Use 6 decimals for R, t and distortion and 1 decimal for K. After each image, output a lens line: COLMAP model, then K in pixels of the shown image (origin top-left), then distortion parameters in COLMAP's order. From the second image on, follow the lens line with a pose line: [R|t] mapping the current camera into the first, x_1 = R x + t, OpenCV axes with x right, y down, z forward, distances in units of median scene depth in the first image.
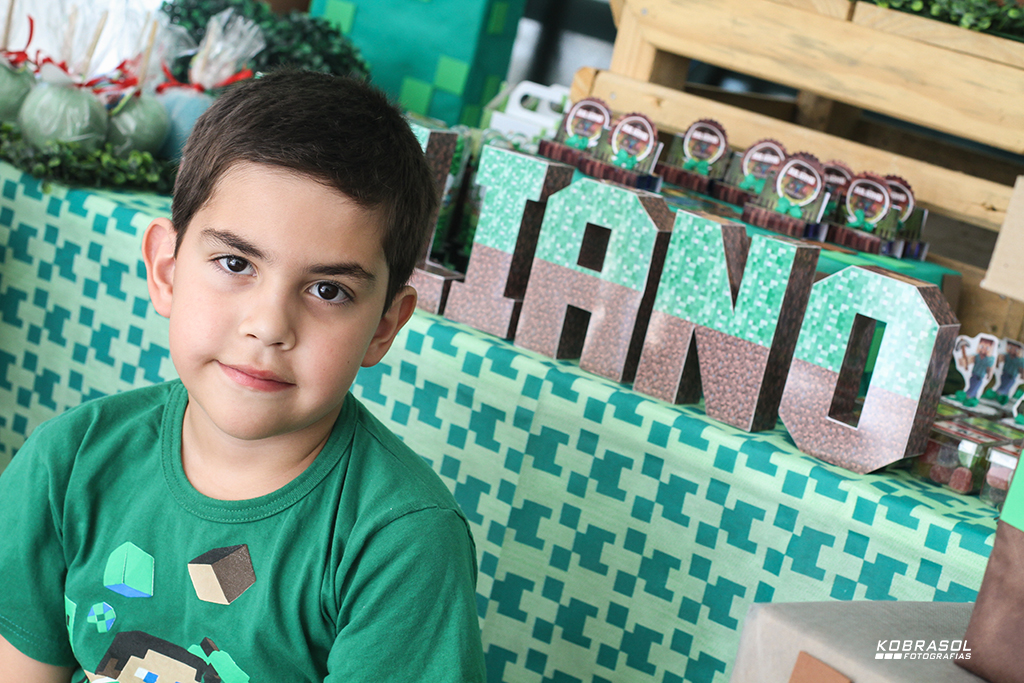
lens RADIAL K [[2496.8, 0, 512.3], [0, 2496.8, 339.4], [0, 0, 1]] dist [-0.106599, 0.000000]
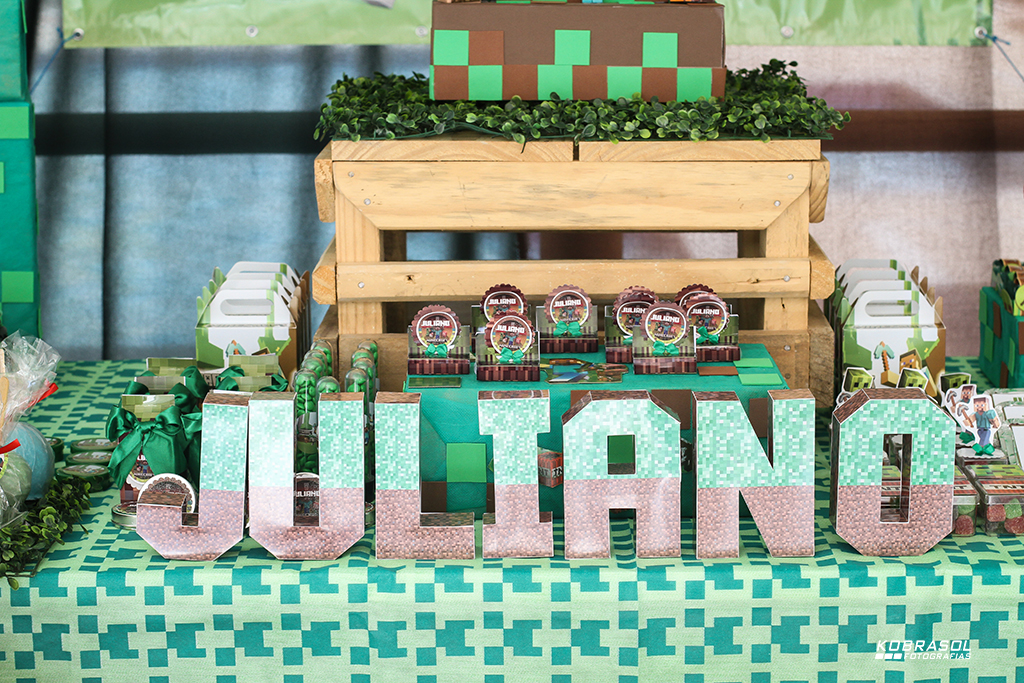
lens RADIAL K [[2496.8, 0, 511.2], [0, 2496.8, 337.9], [0, 0, 1]] dist [-0.106599, 0.000000]
pose [[0.790428, -0.350739, 0.502200, -0.551310], [0.301426, 0.936426, 0.179580, -0.302143], [-0.533259, 0.009431, 0.845899, 0.070565]]
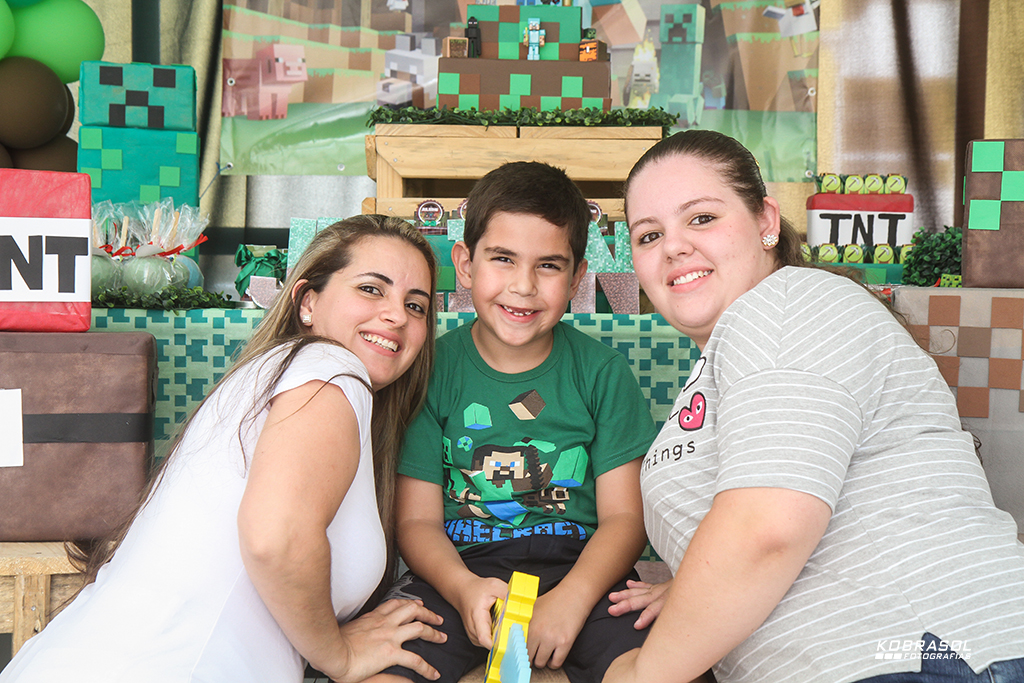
lens RADIAL K [[2000.4, 0, 514.1], [0, 2000.4, 348.8], [0, 0, 1]] dist [0.271779, 0.000000]
pose [[0.812743, -0.236753, 0.532351, -0.834621], [0.284369, 0.958683, -0.007791, 0.045082], [-0.508511, 0.157716, 0.846488, -0.325013]]
